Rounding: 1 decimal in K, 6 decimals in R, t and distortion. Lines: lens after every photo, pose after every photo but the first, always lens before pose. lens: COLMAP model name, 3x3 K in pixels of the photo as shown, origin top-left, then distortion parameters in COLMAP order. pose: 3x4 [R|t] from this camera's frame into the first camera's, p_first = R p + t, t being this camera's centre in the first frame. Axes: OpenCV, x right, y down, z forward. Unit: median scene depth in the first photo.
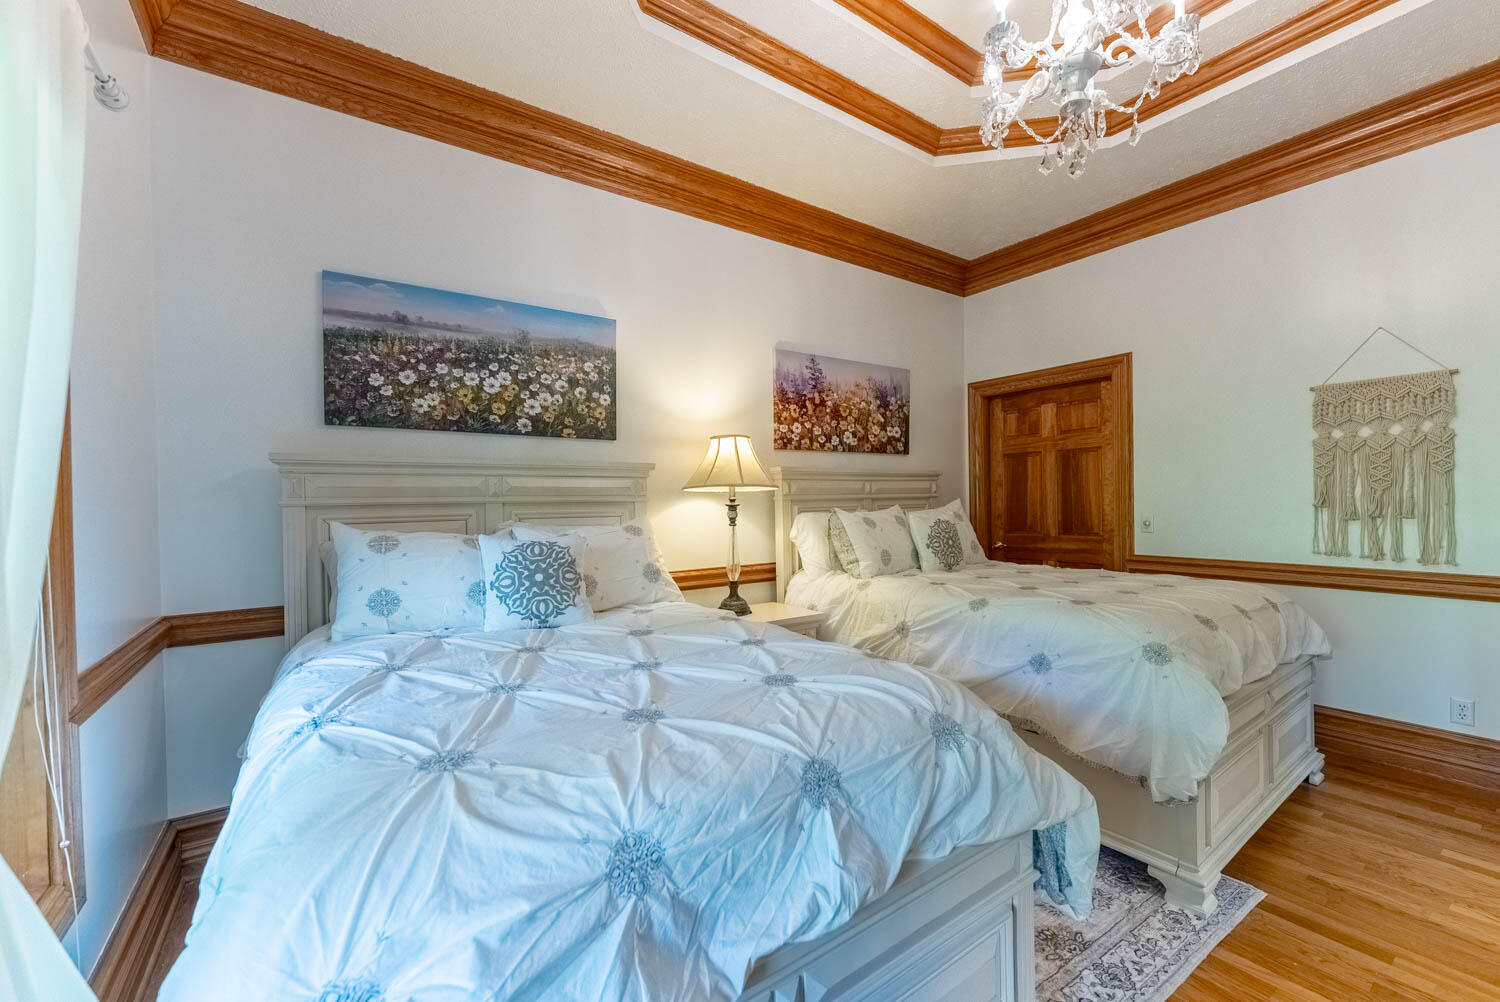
lens RADIAL K [[598.7, 0, 748.1], [0, 598.7, 503.5], [0, 0, 1]] dist [-0.000294, -0.000652]
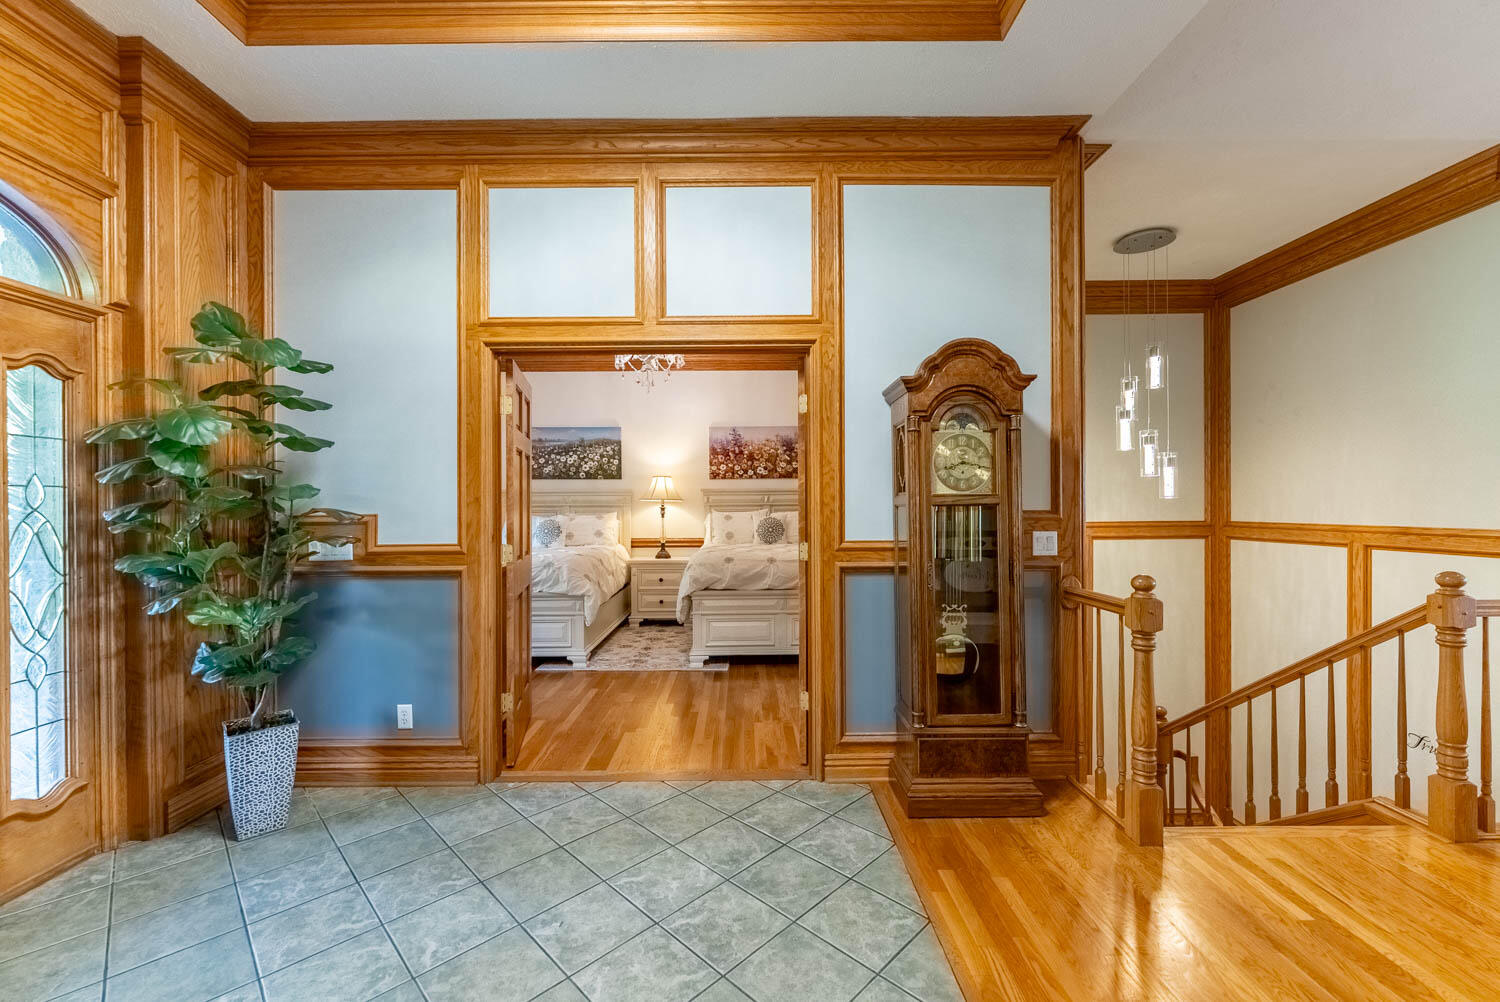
lens RADIAL K [[598.7, 0, 748.1], [0, 598.7, 503.5], [0, 0, 1]] dist [-0.000294, -0.000652]
pose [[0.823083, 0.007176, -0.567876, 1.666449], [-0.008349, 0.999965, 0.000534, -0.019041], [0.567860, 0.004302, 0.823114, -0.691254]]
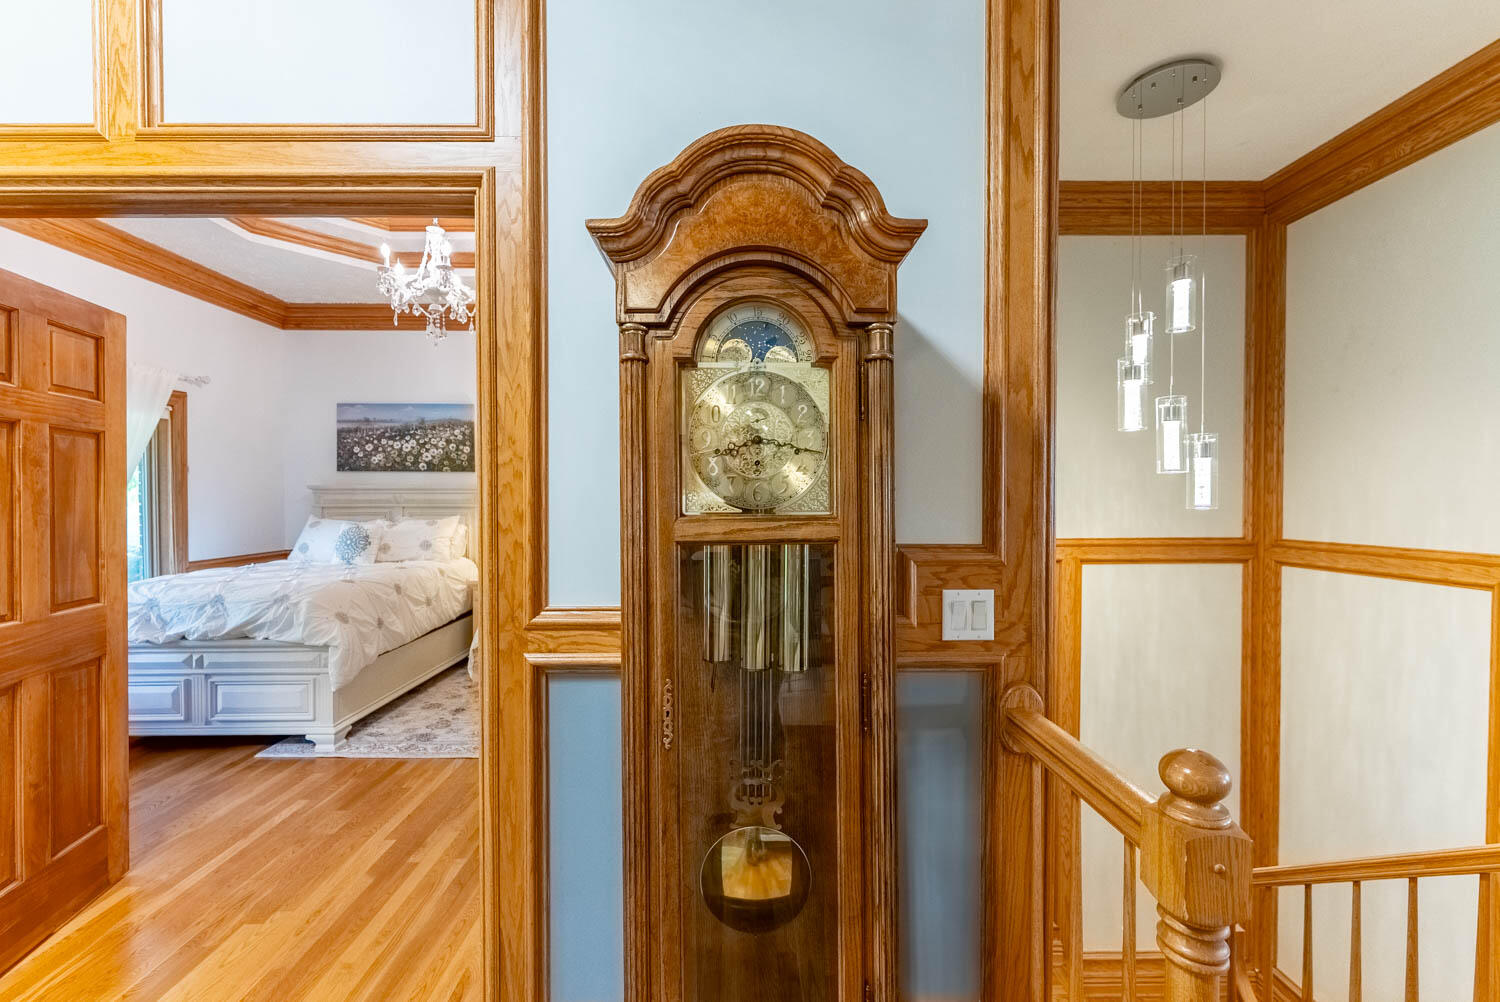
lens RADIAL K [[610.1, 0, 750.4], [0, 610.1, 504.3], [0, 0, 1]] dist [-0.000194, 0.000149]
pose [[0.830723, 0.018096, -0.556393, 1.628638], [-0.013380, 0.999832, 0.012541, -0.048849], [0.556526, -0.002973, 0.830825, -0.044510]]
